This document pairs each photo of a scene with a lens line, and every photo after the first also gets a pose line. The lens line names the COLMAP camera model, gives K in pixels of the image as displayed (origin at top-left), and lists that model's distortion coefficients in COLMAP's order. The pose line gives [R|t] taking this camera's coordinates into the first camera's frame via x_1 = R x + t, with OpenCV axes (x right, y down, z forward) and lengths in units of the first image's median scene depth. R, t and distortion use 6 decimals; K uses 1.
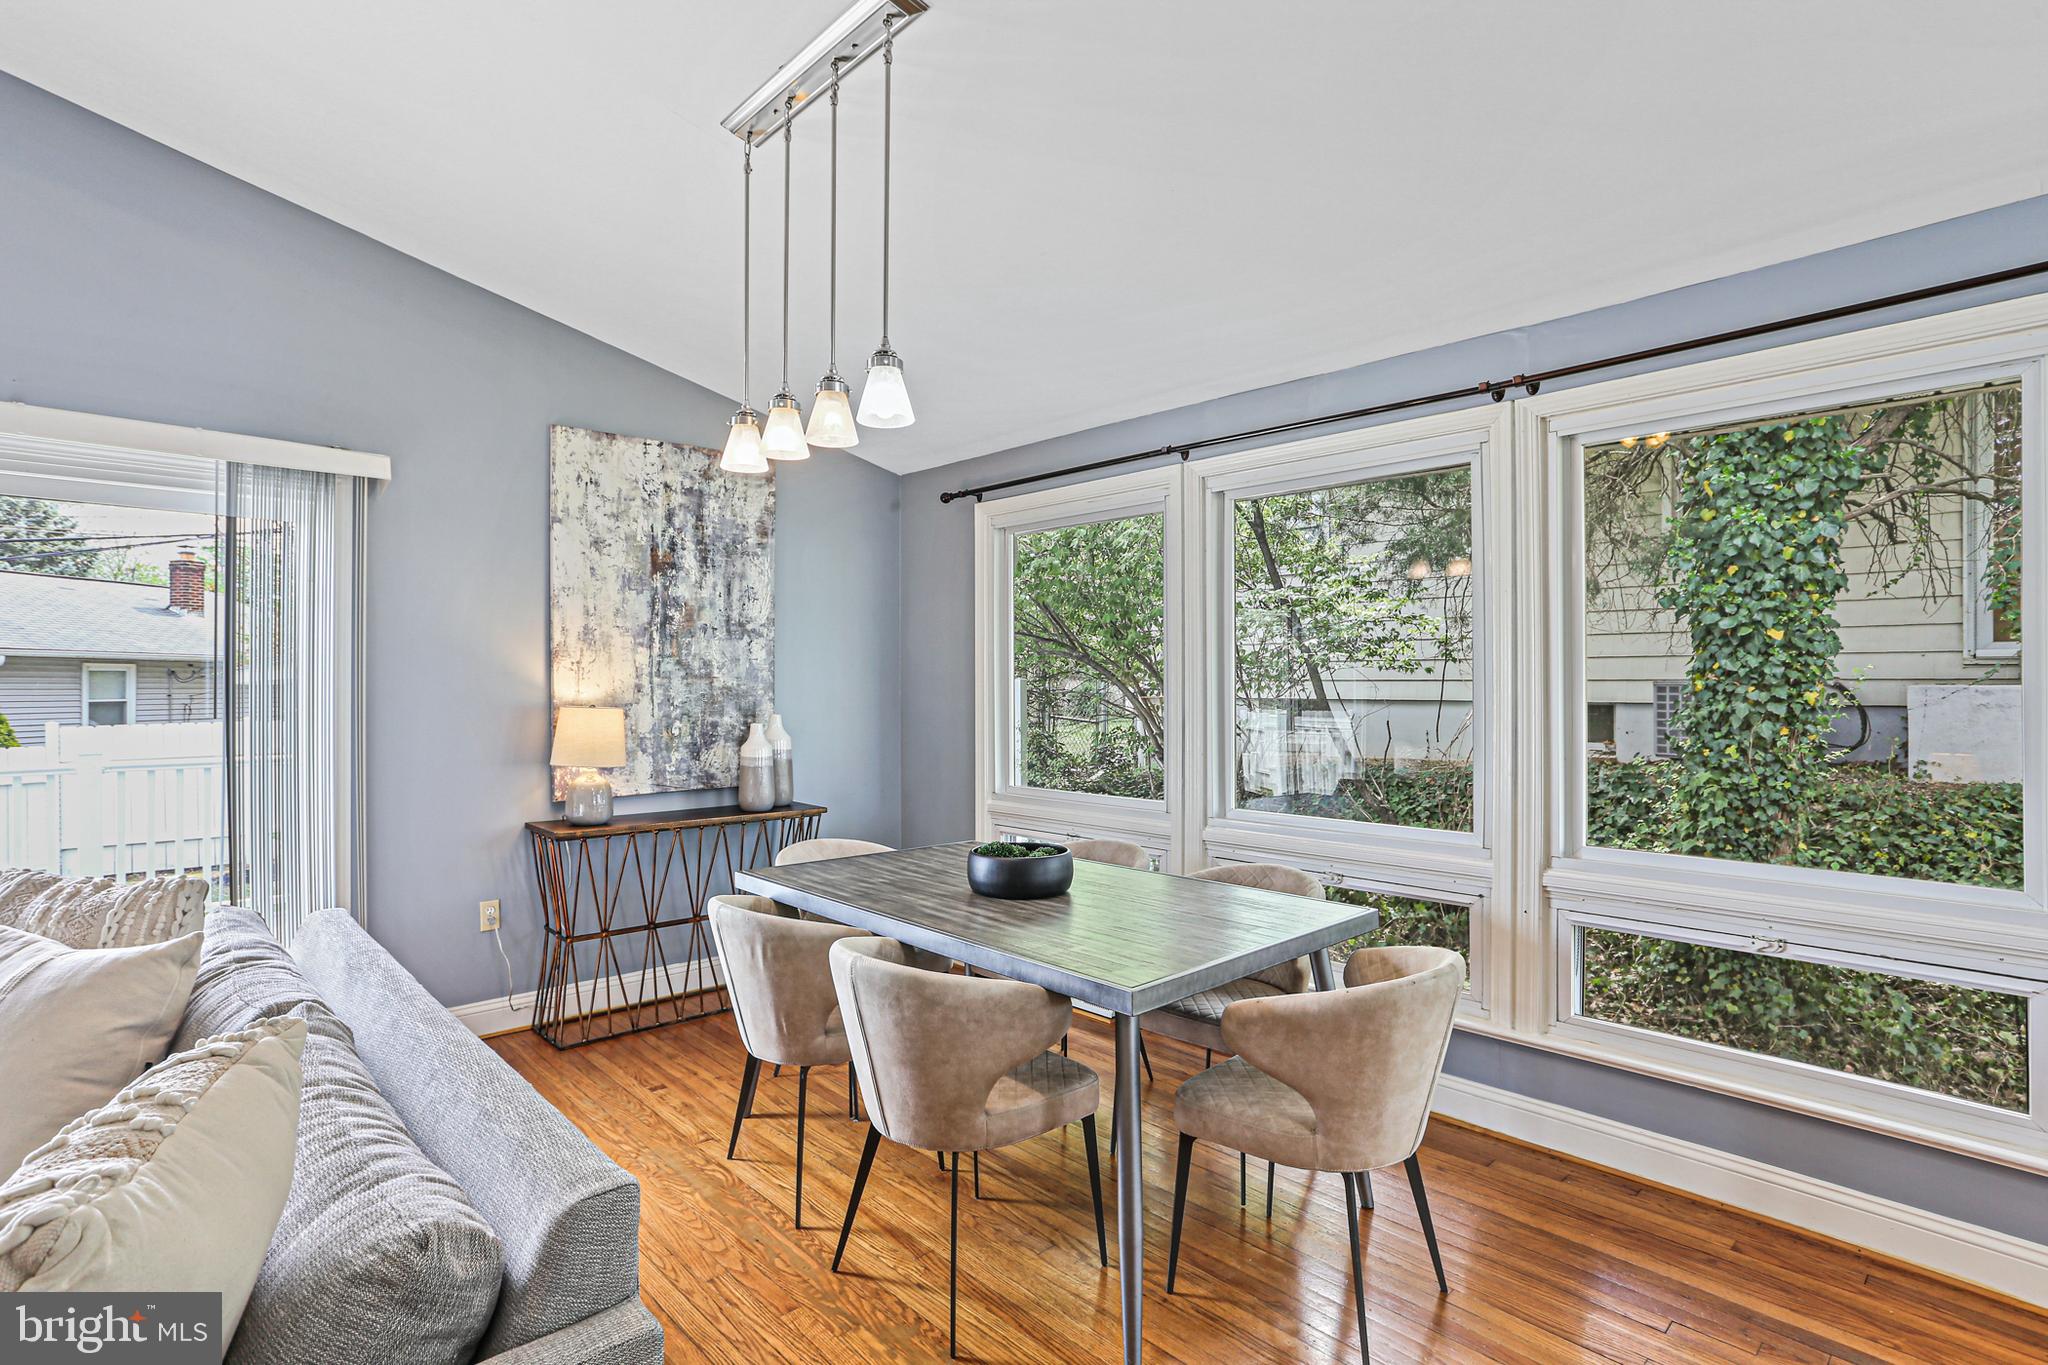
lens RADIAL K [[999.8, 0, 1009.2], [0, 999.8, 680.9], [0, 0, 1]] dist [-0.031761, 0.027216]
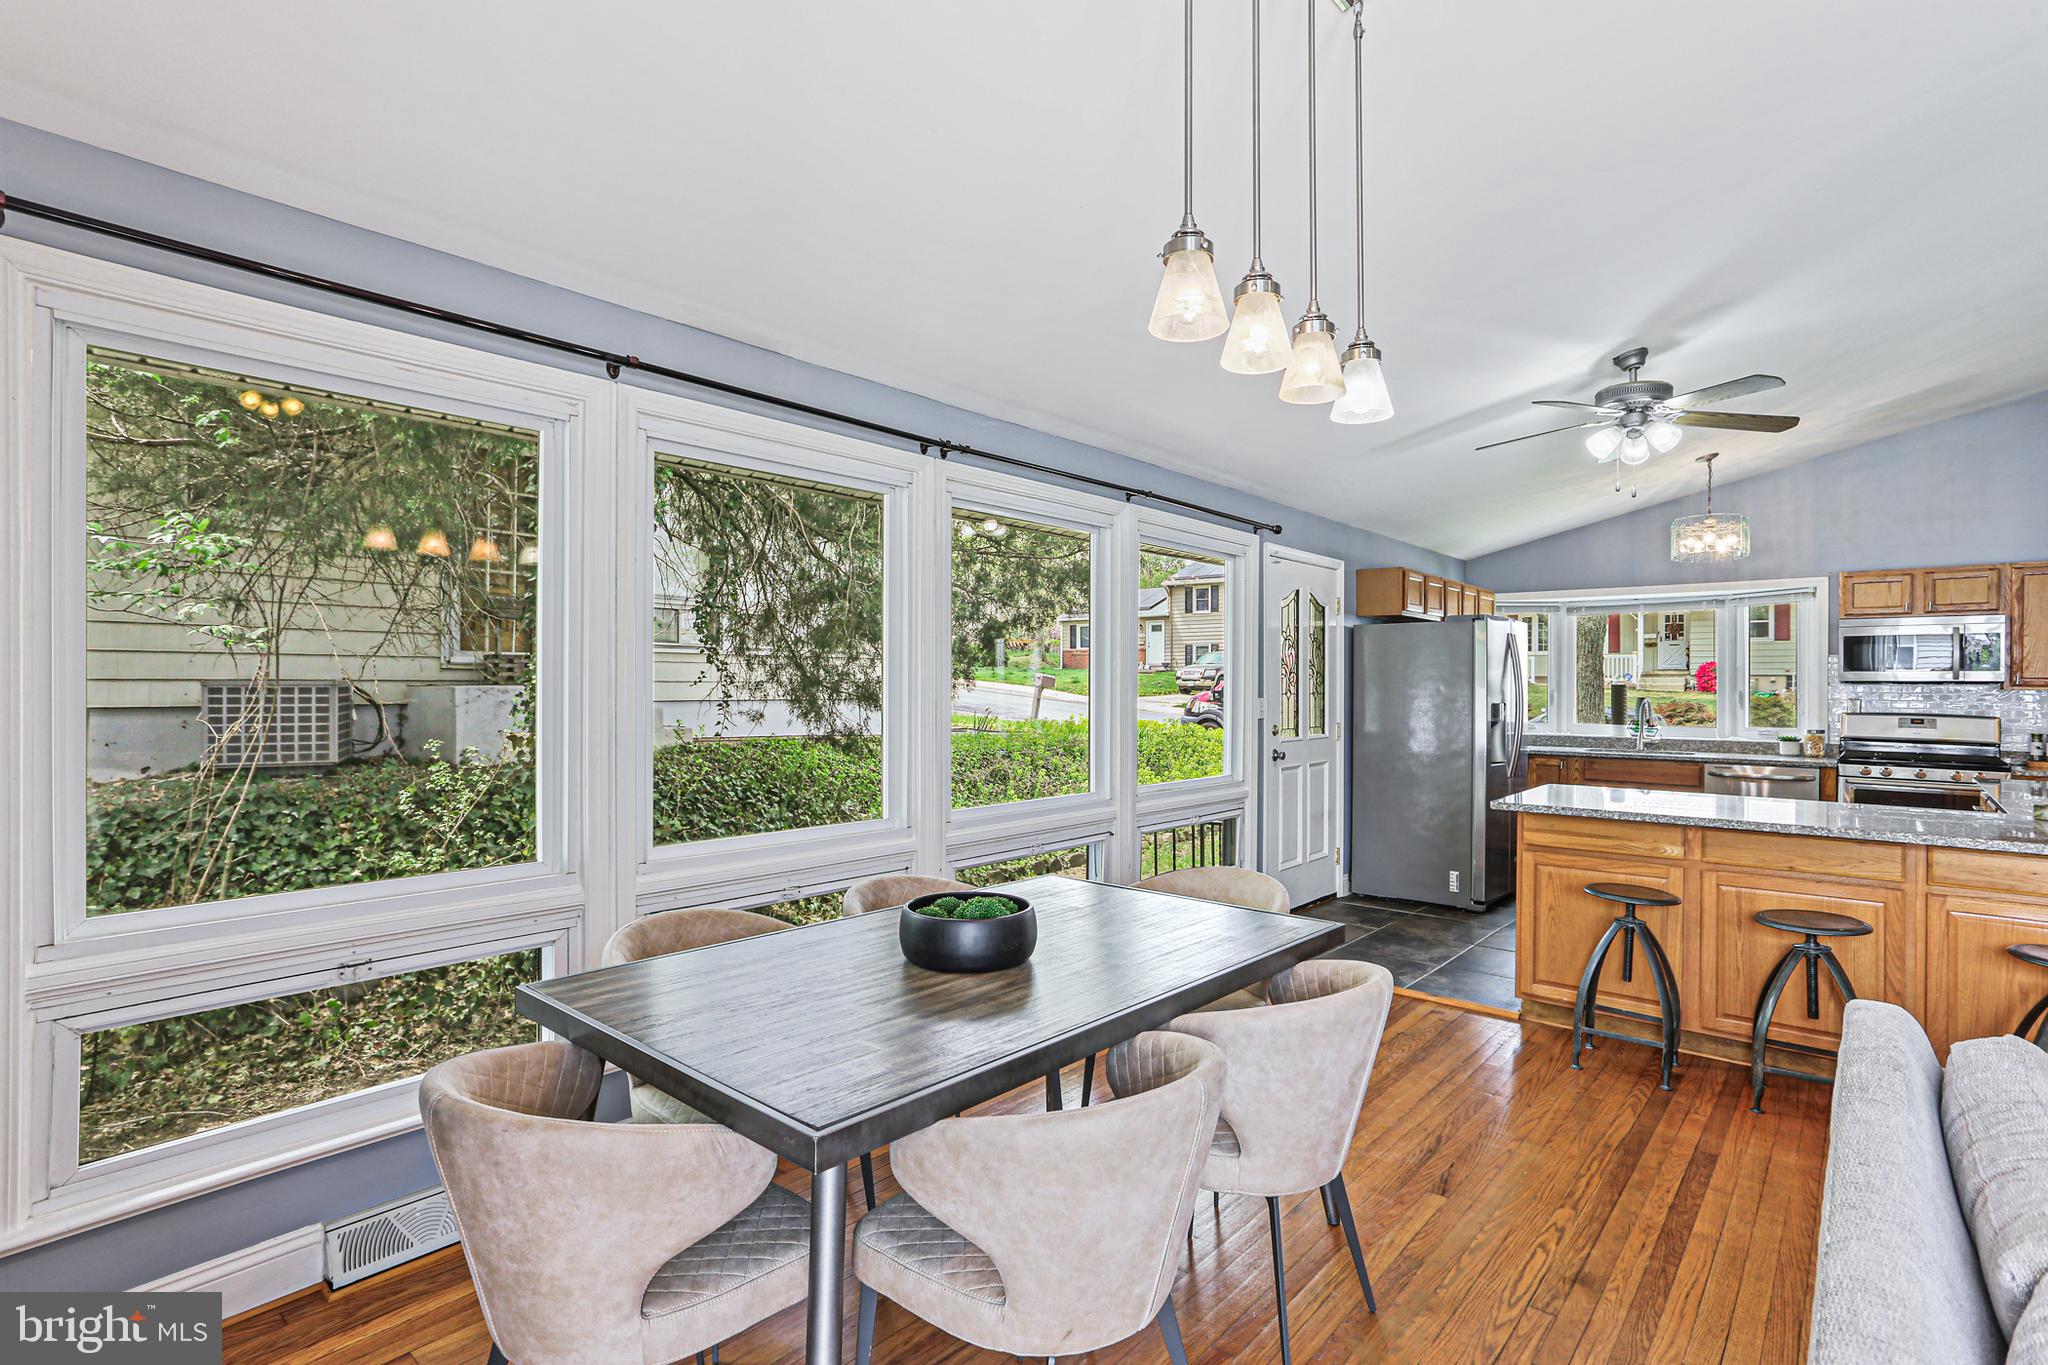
lens RADIAL K [[981.2, 0, 1010.9], [0, 981.2, 687.1], [0, 0, 1]] dist [-0.050422, 0.024109]
pose [[-0.087636, -0.000937, 0.996152, -0.427178], [-0.004705, 0.999989, 0.000527, 0.003237], [-0.996141, -0.004641, -0.087639, 0.593310]]
